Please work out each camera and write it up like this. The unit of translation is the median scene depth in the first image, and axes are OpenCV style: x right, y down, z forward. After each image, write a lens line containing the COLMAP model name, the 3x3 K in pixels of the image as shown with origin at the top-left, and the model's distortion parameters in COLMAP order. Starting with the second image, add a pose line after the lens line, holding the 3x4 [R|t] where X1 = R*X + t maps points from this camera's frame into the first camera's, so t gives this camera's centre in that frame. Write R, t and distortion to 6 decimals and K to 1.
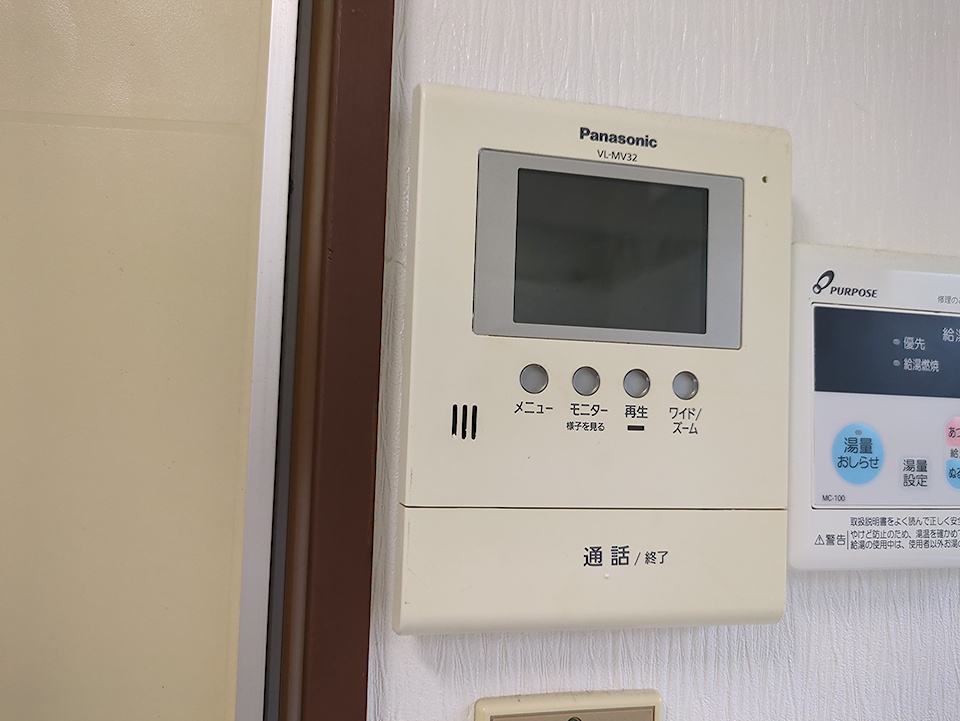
lens RADIAL K [[744.0, 0, 482.3], [0, 744.0, 362.5], [0, 0, 1]] dist [0.011972, -0.014019]
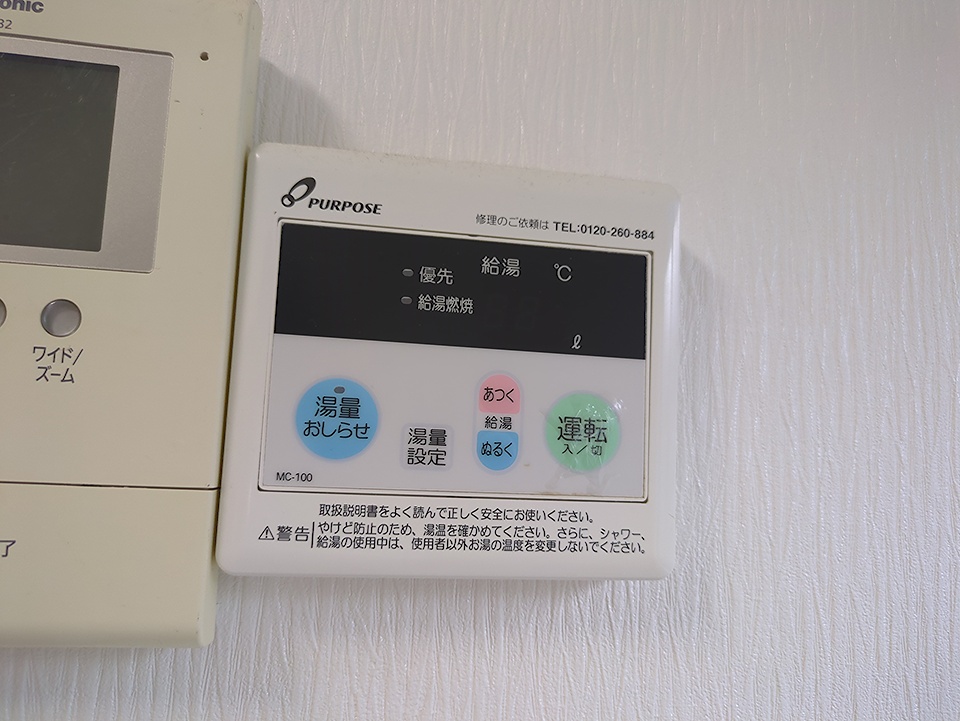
lens RADIAL K [[744.0, 0, 479.8], [0, 744.0, 358.2], [0, 0, 1]] dist [0.011972, -0.014019]
pose [[0.997541, 0.002044, -0.070050, 0.692792], [-0.006311, 0.998134, -0.060741, 0.106013], [0.069795, 0.061034, 0.995692, 0.265079]]
